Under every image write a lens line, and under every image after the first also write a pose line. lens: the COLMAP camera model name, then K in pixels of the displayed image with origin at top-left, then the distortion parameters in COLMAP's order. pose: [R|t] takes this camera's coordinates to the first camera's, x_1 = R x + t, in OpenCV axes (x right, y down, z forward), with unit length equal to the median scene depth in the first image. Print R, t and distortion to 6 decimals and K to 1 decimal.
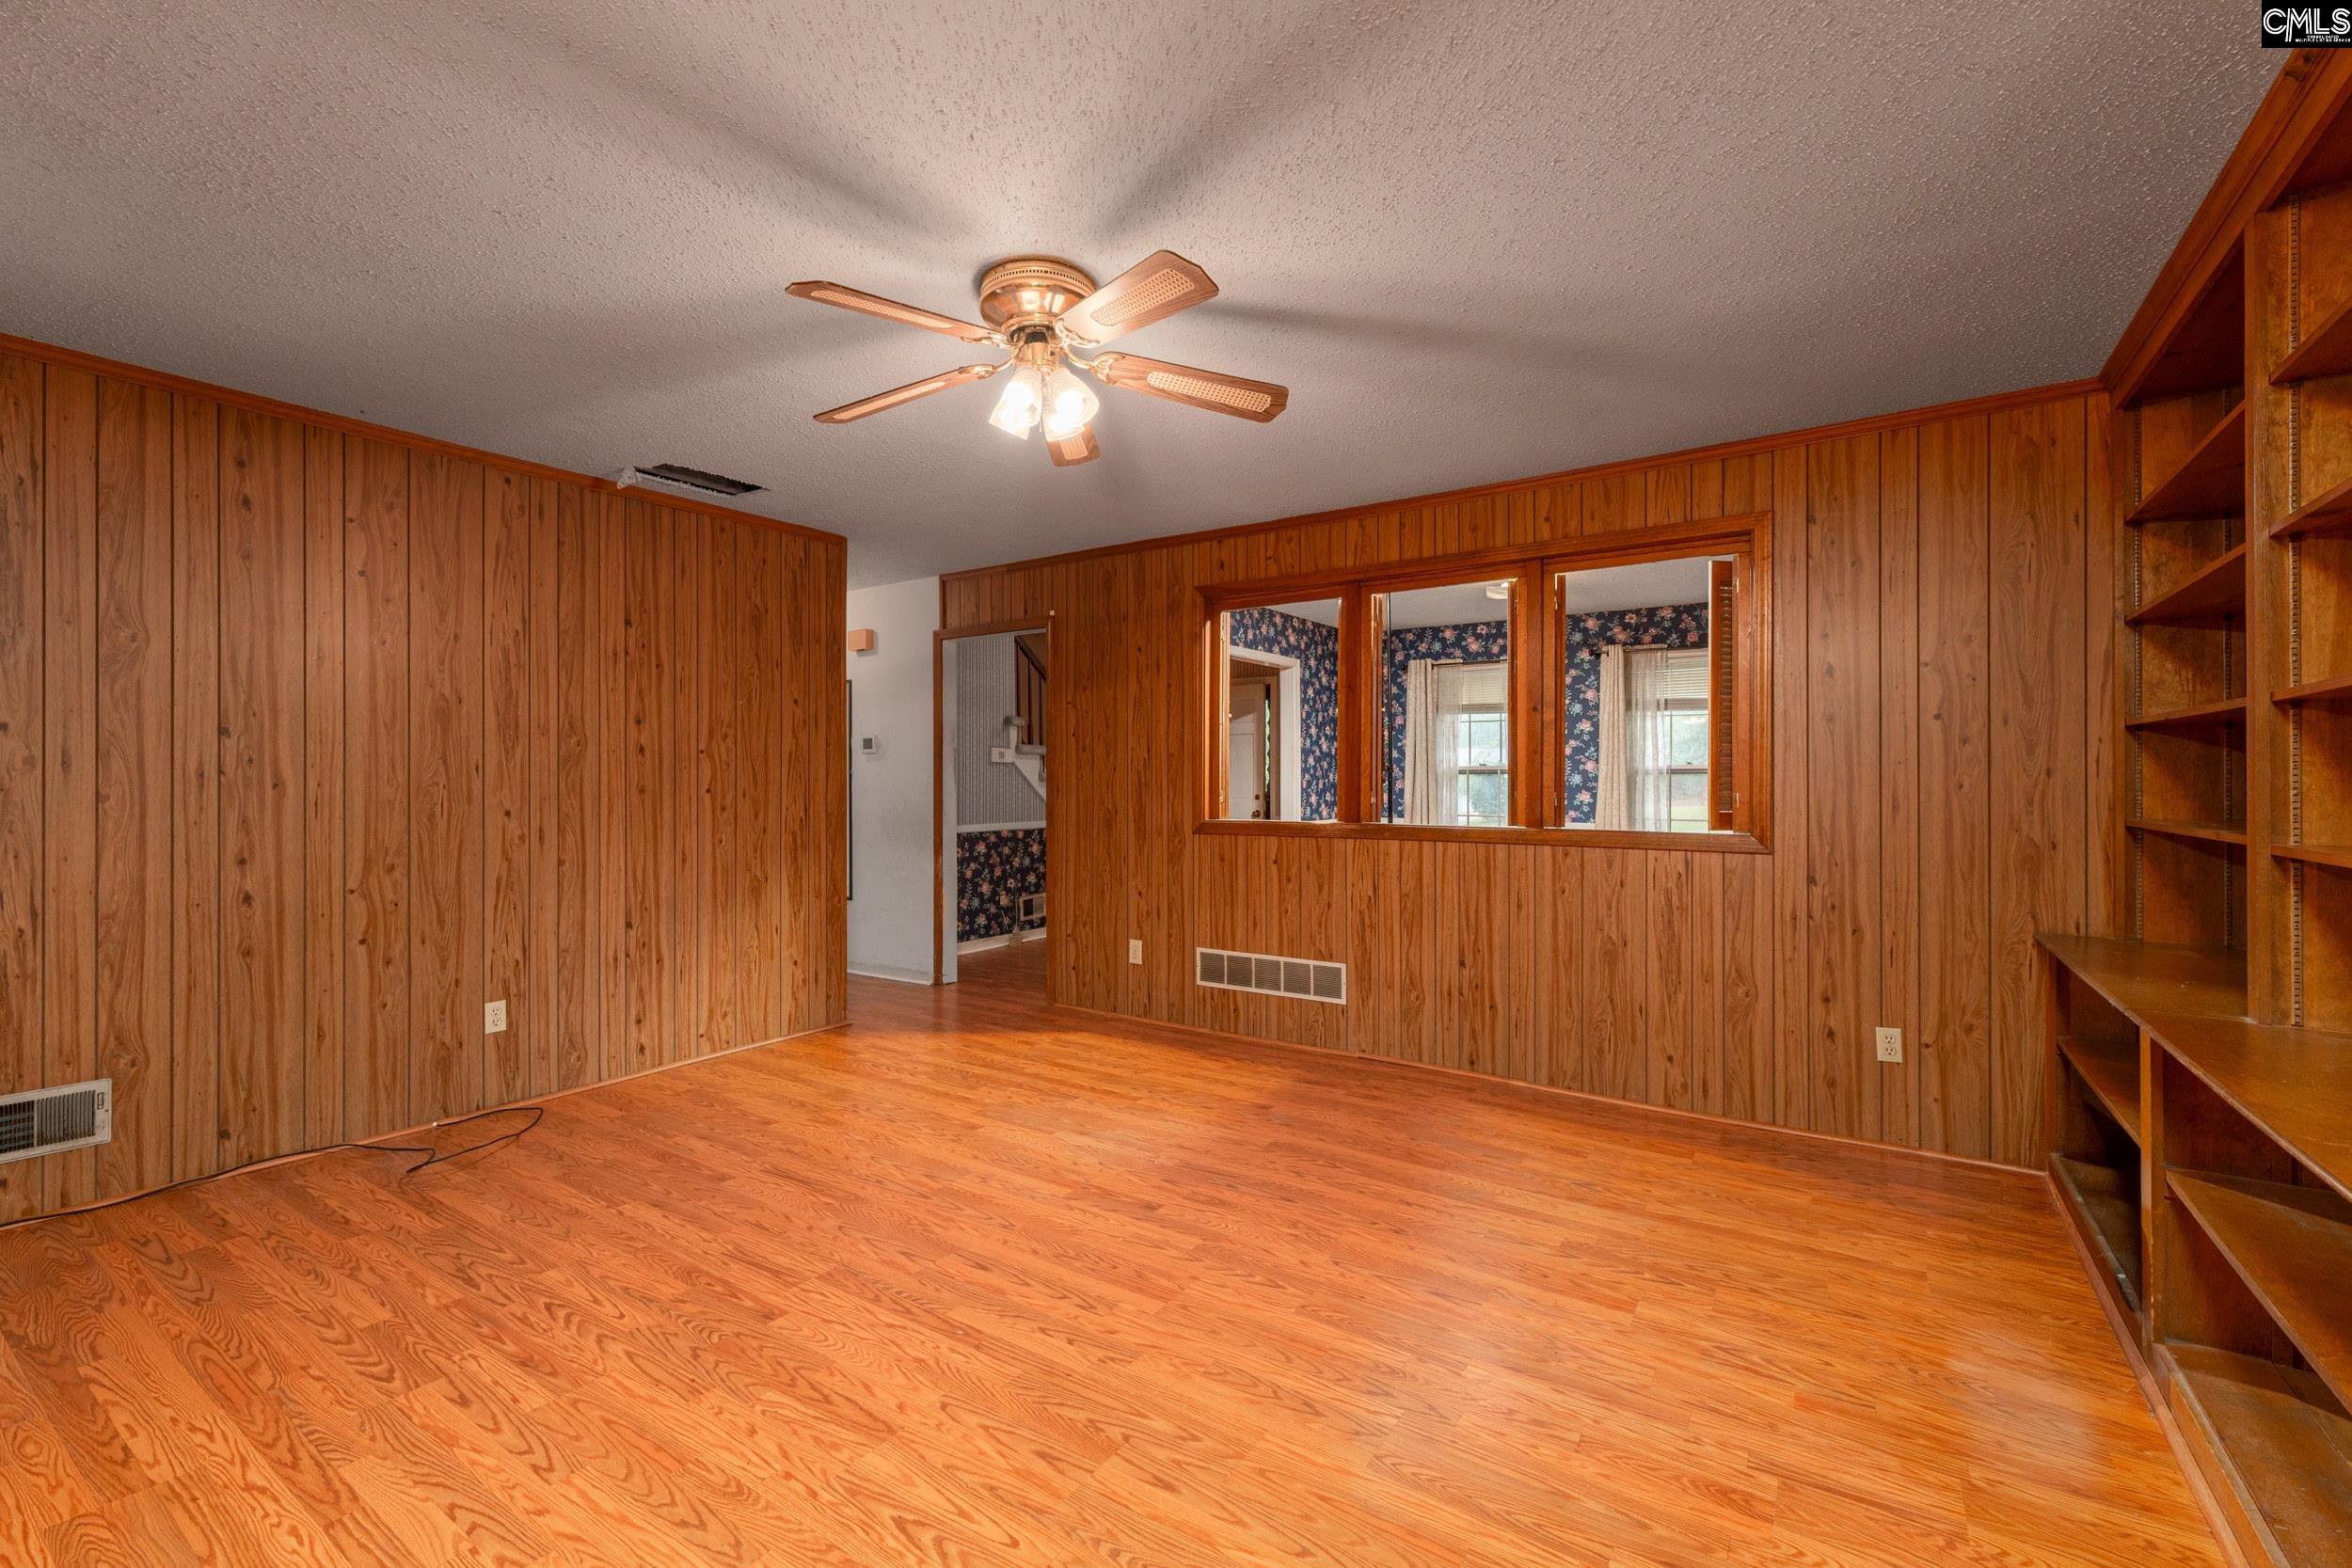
lens RADIAL K [[1011.6, 0, 1176.0], [0, 1011.6, 784.0], [0, 0, 1]] dist [0.000512, -0.000015]
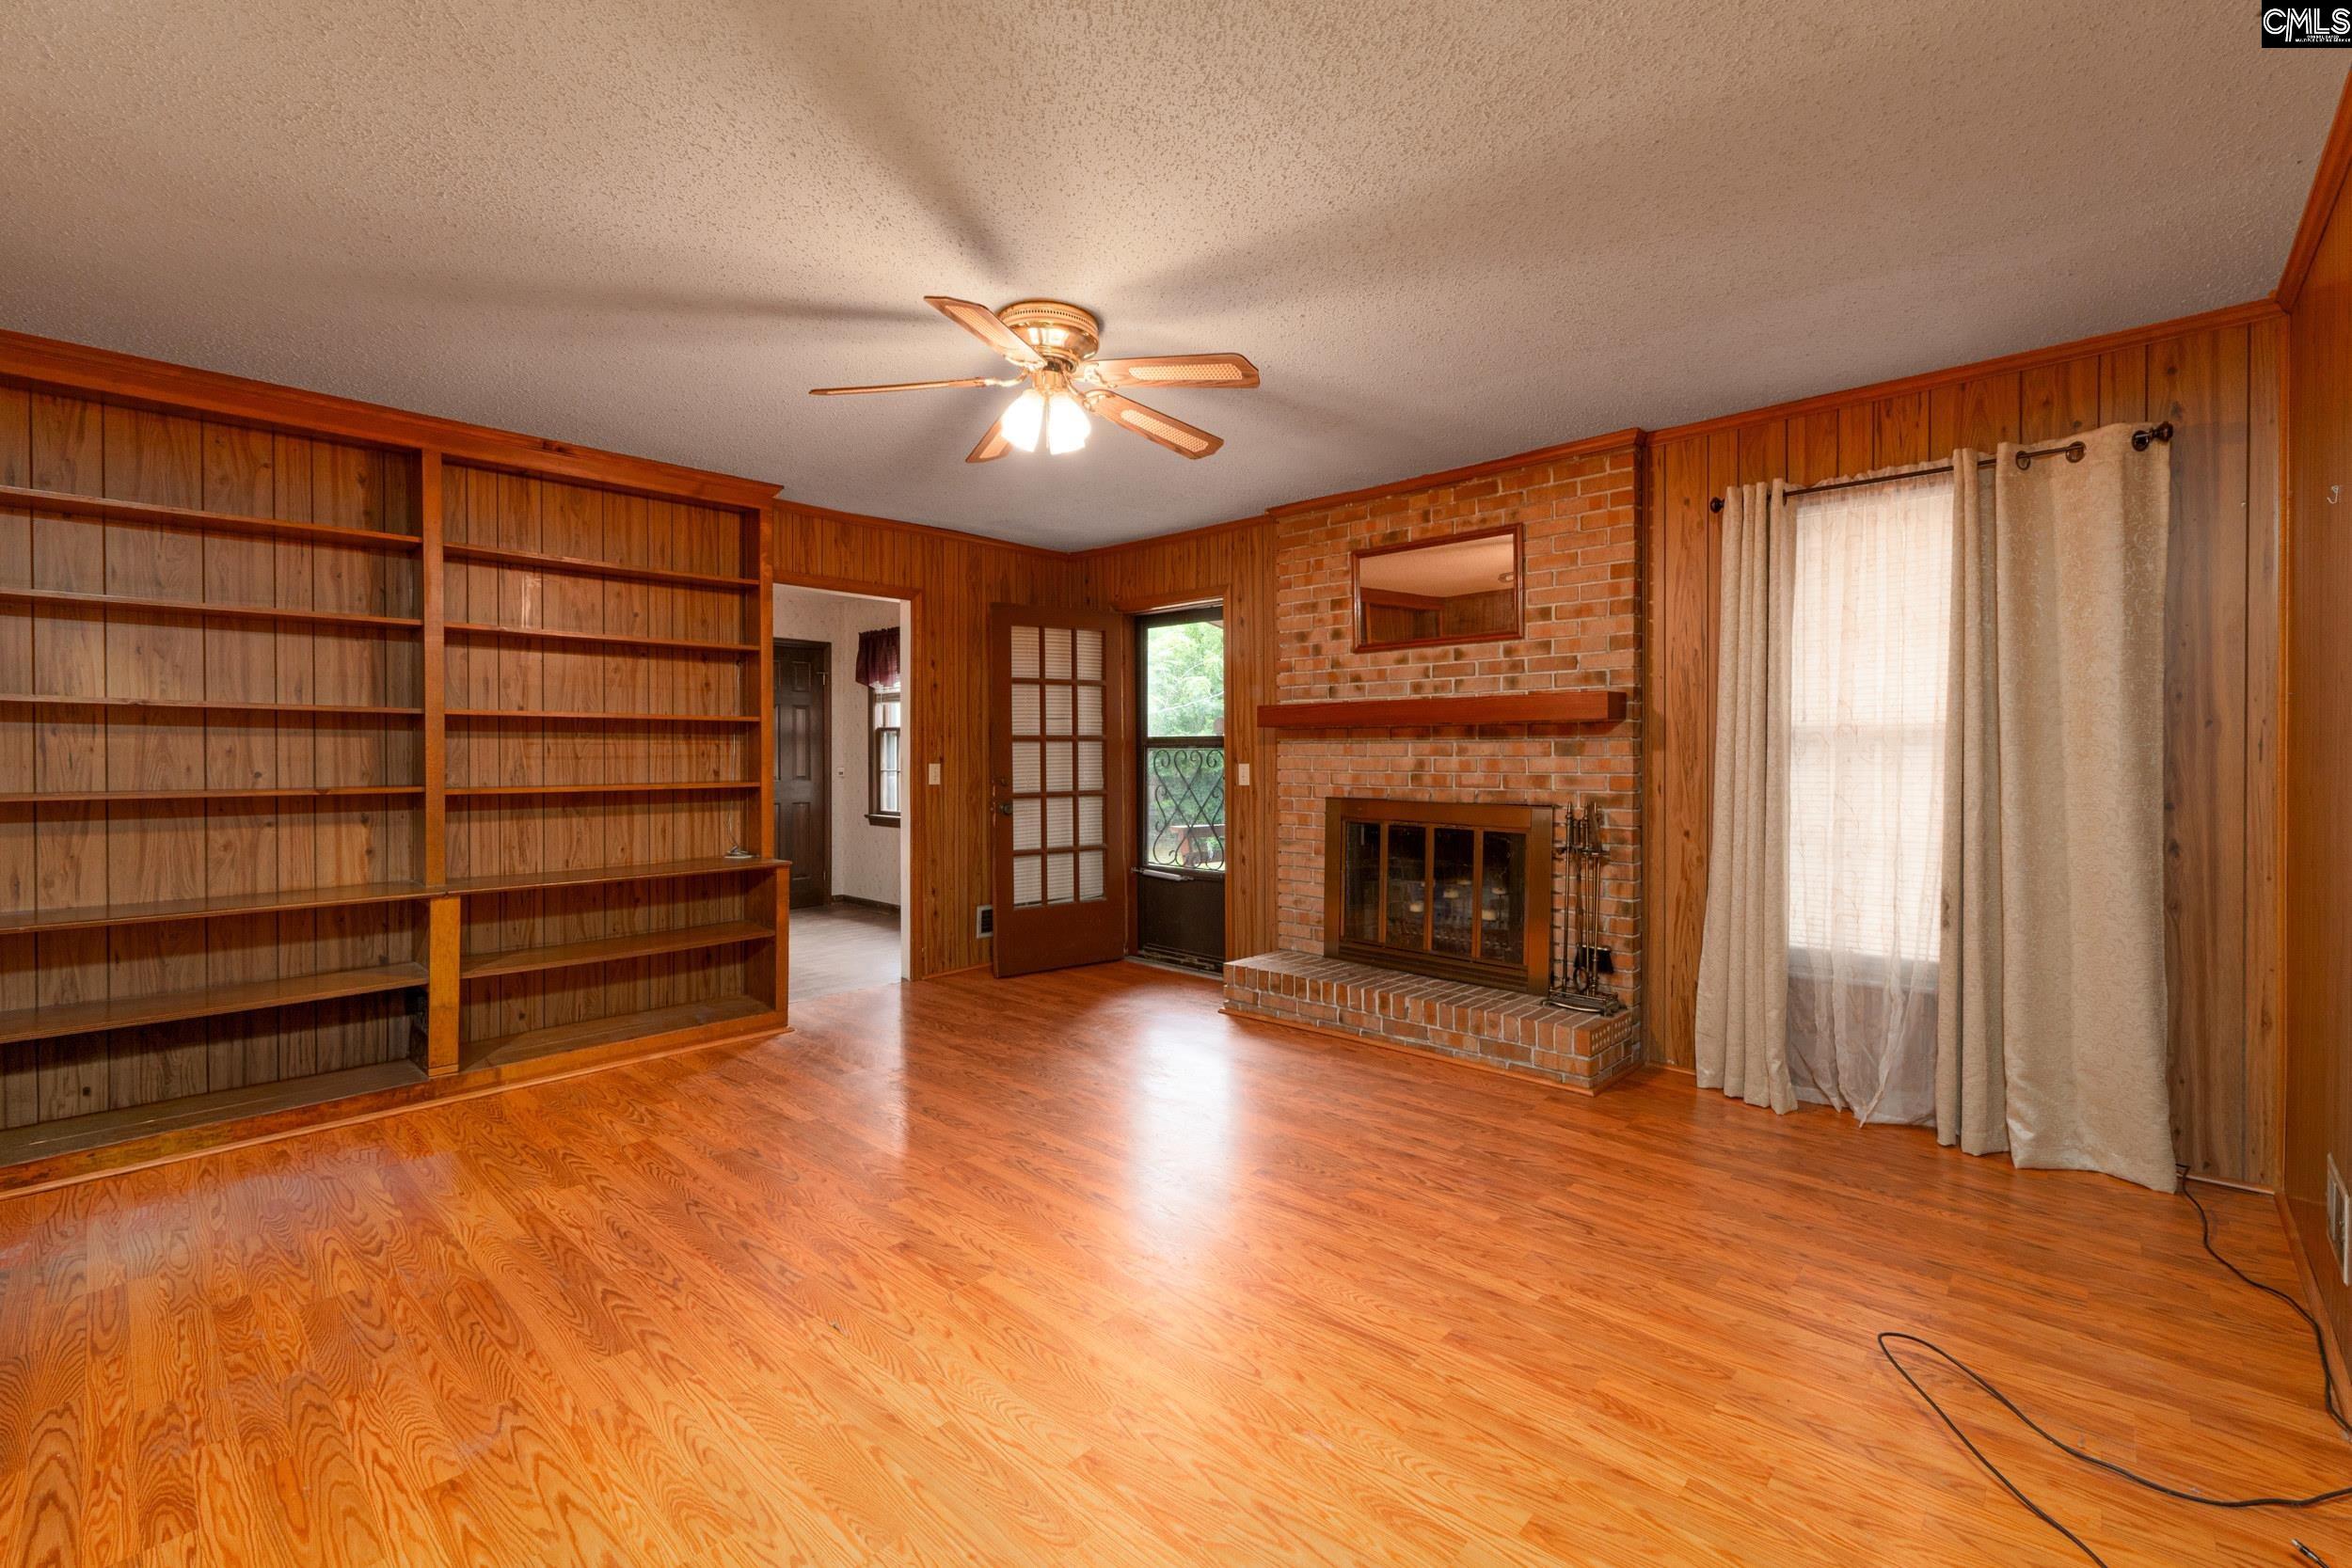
lens RADIAL K [[1011.6, 0, 1176.0], [0, 1011.6, 784.0], [0, 0, 1]] dist [0.000512, -0.000015]
pose [[-0.987851, -0.003460, 0.155366, -0.422029], [0.001174, 0.999557, 0.029725, -0.006888], [-0.155400, 0.029546, -0.987410, 1.959214]]
